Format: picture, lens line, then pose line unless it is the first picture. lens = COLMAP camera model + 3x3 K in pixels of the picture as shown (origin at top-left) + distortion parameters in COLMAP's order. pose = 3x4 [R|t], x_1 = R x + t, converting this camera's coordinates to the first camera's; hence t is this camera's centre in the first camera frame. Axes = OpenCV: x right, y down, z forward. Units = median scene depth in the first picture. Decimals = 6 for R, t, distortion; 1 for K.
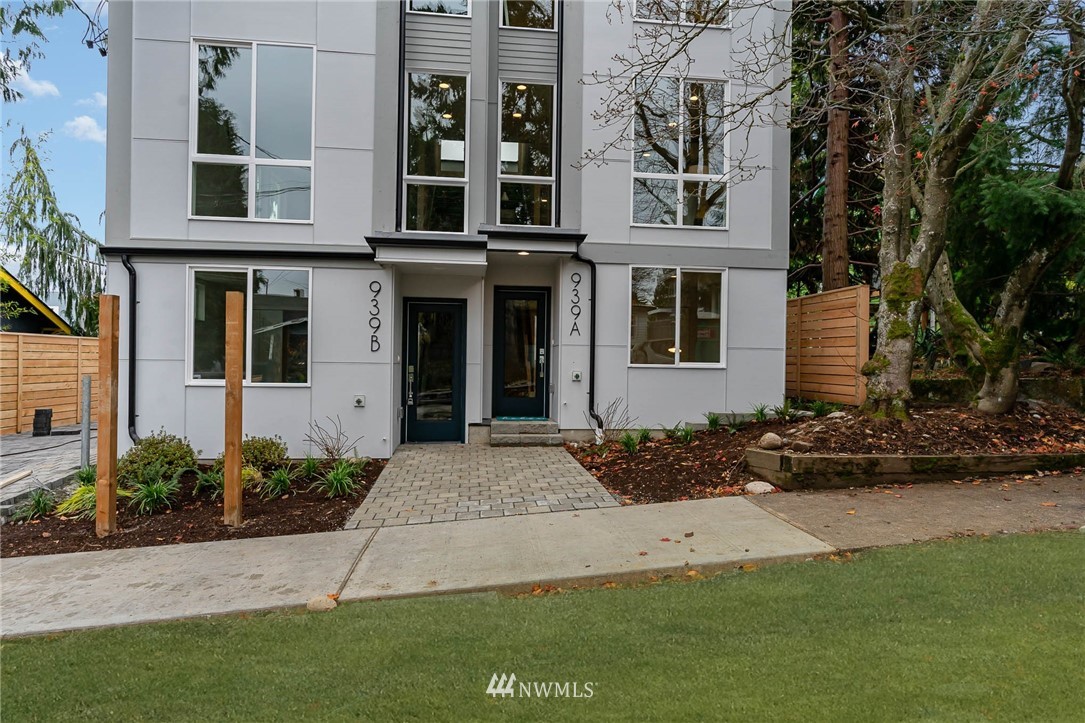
lens RADIAL K [[632.2, 0, 543.6], [0, 632.2, 361.1], [0, 0, 1]] dist [-0.007050, -0.001305]
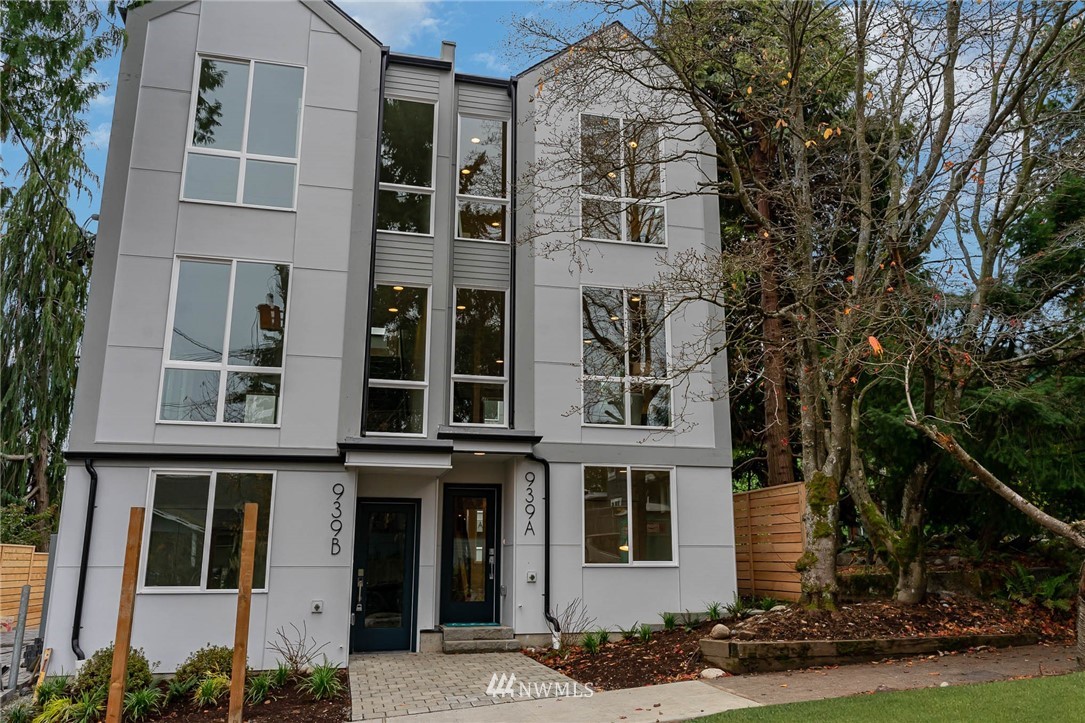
lens RADIAL K [[830.4, 0, 542.7], [0, 830.4, 362.2], [0, 0, 1]] dist [0.001600, -0.001230]
pose [[0.992237, 0.014723, 0.123486, -0.108500], [0.014275, 0.972919, -0.230704, -0.003736], [-0.123539, 0.230676, 0.965156, -0.374222]]
